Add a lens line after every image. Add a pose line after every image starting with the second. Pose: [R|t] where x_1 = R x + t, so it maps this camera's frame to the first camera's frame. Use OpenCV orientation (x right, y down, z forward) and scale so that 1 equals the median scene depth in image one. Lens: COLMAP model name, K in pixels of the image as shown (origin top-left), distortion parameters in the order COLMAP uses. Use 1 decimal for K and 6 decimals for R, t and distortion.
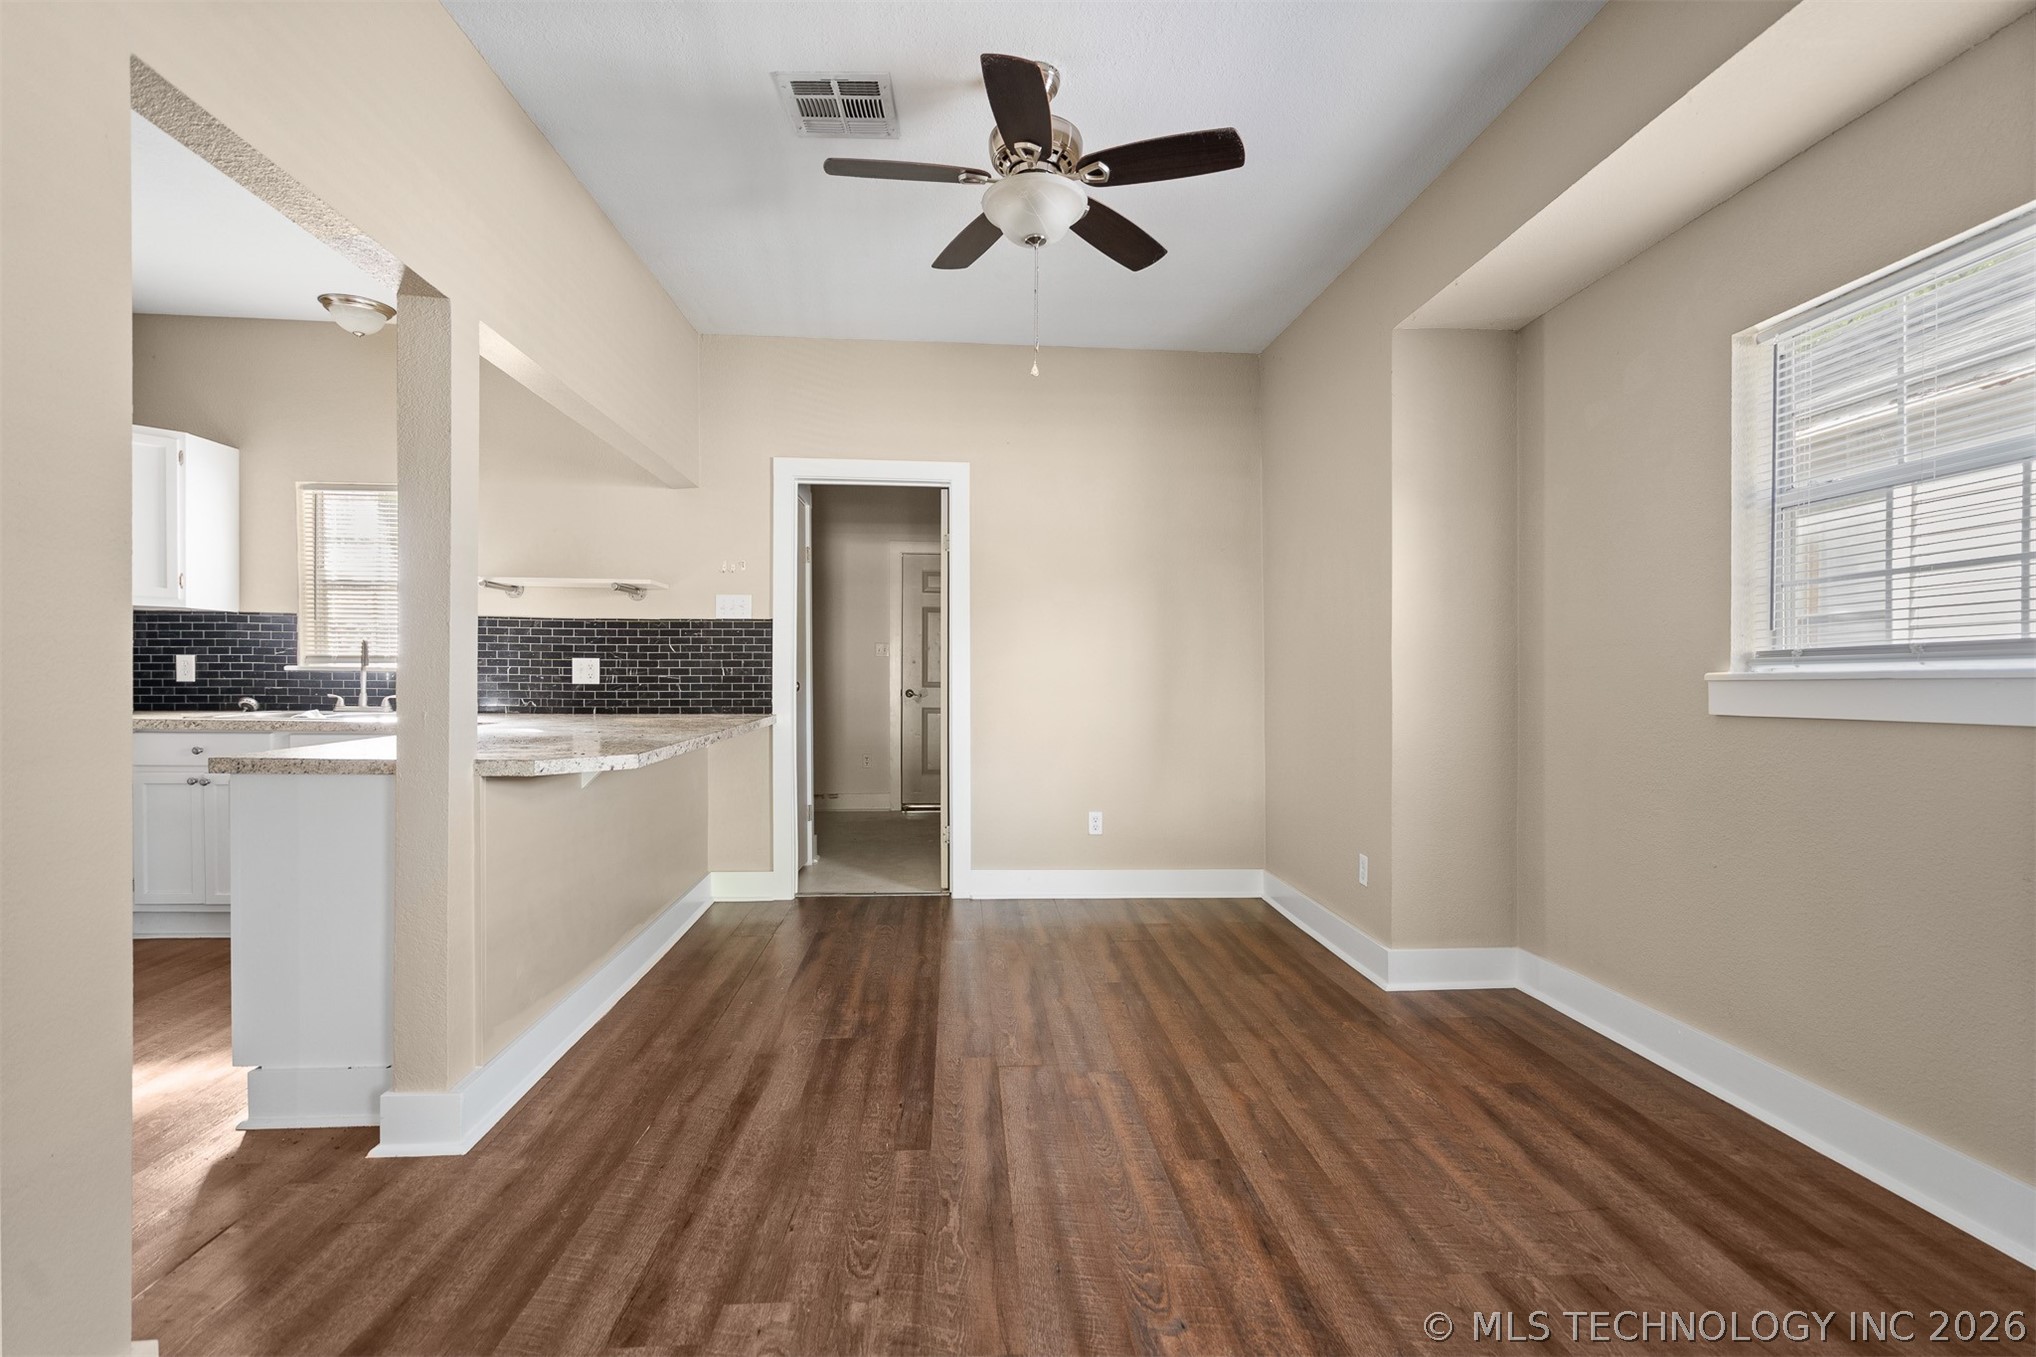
lens RADIAL K [[952.0, 0, 1014.5], [0, 952.0, 678.8], [0, 0, 1]] dist [-0.004054, 0.004575]
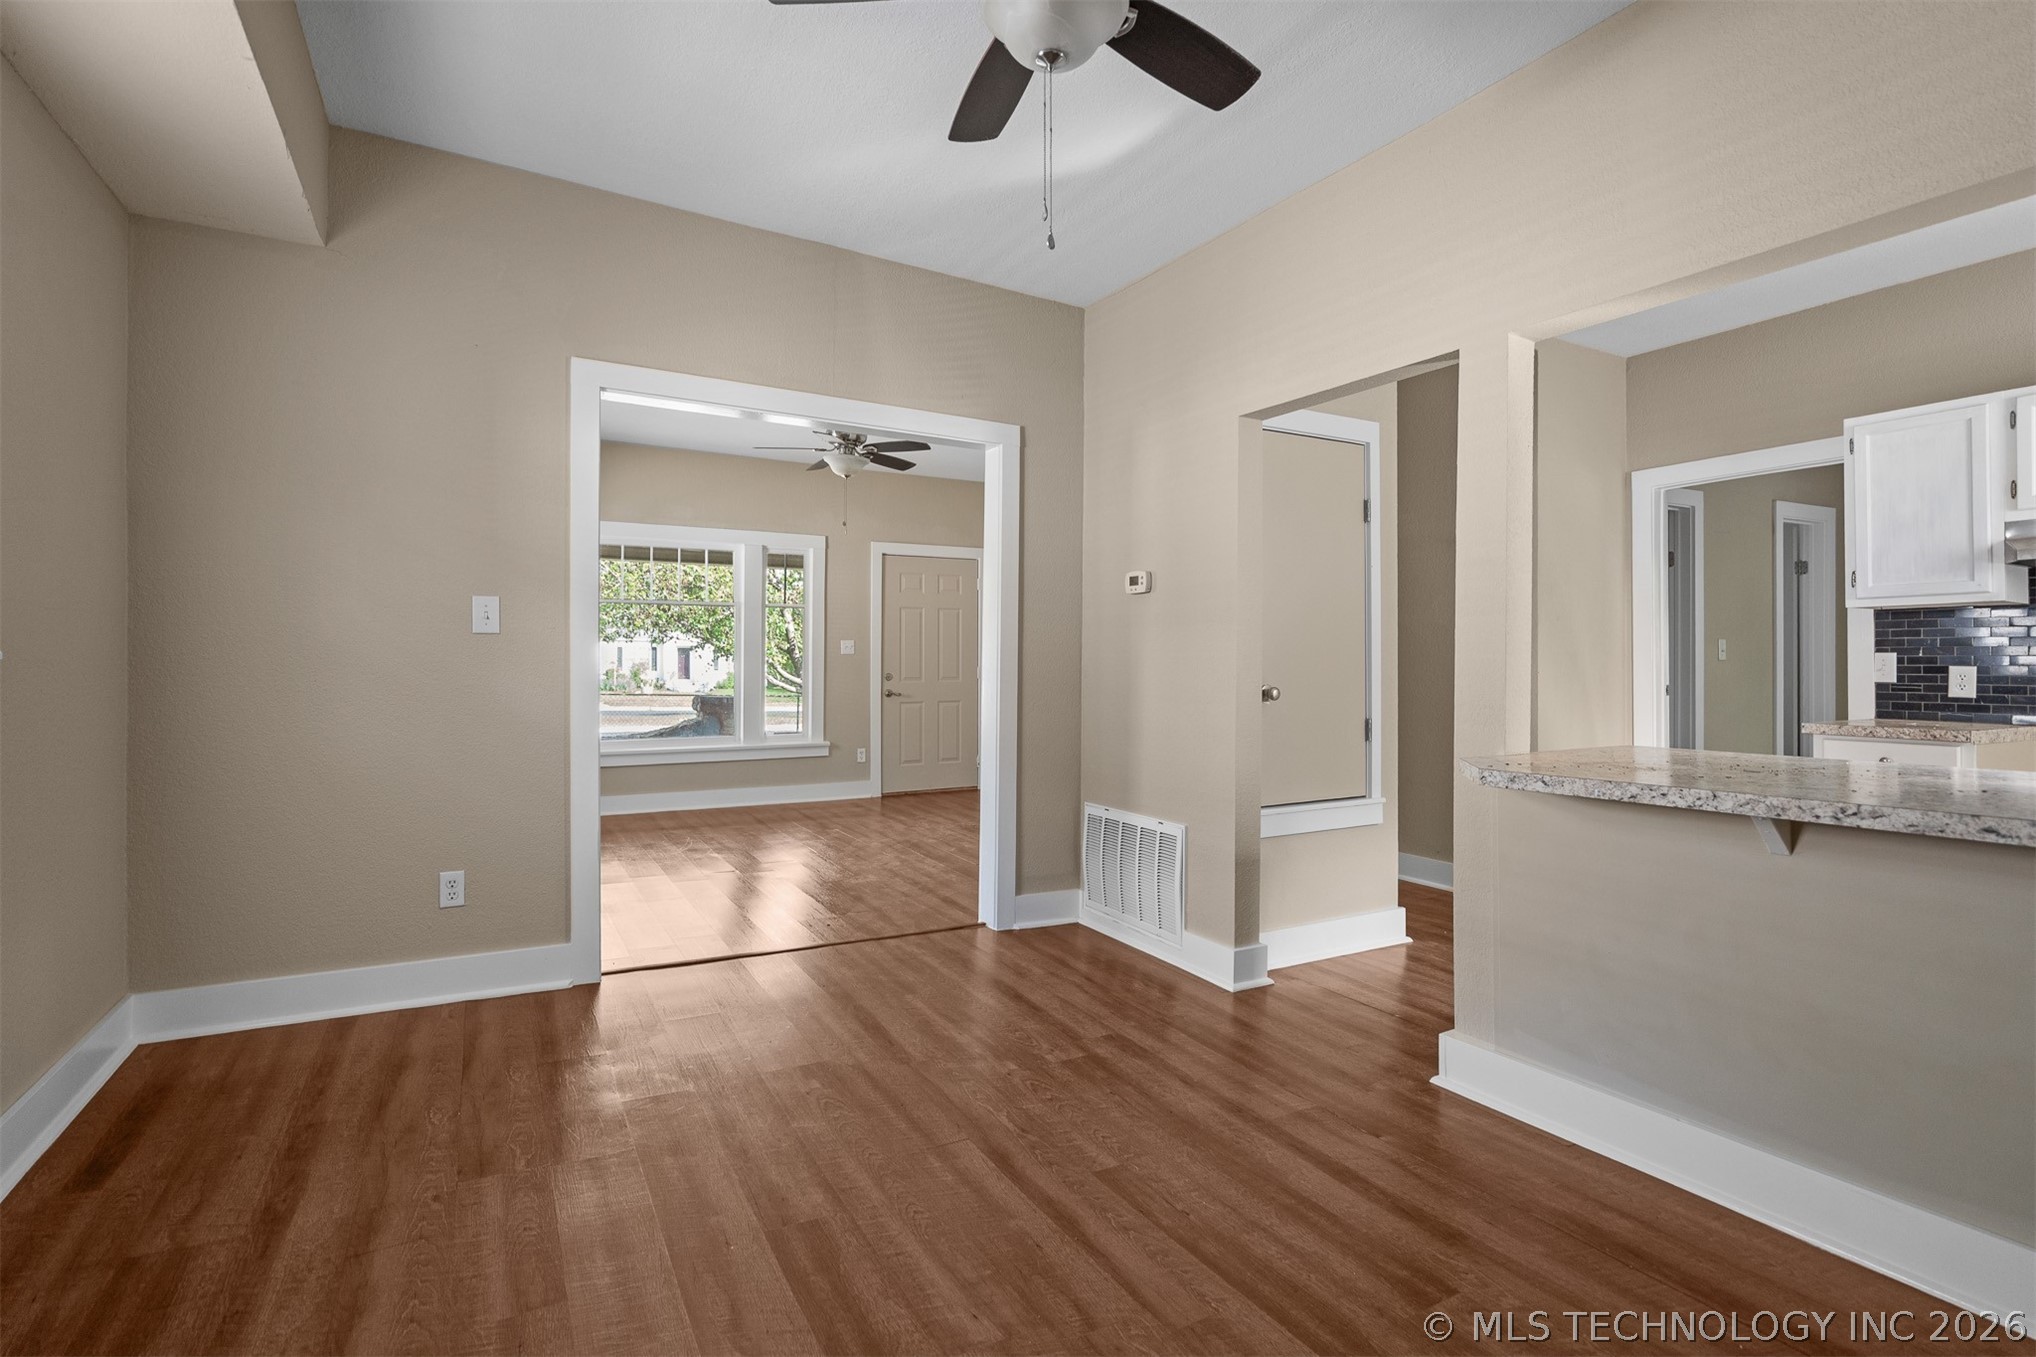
lens RADIAL K [[952.0, 0, 1020.6], [0, 952.0, 675.3], [0, 0, 1]] dist [-0.004054, 0.004575]
pose [[-0.898924, -0.006405, -0.438058, 0.201853], [-0.012852, 0.999848, 0.011754, -0.005304], [0.437916, 0.016196, -0.898870, 0.933214]]
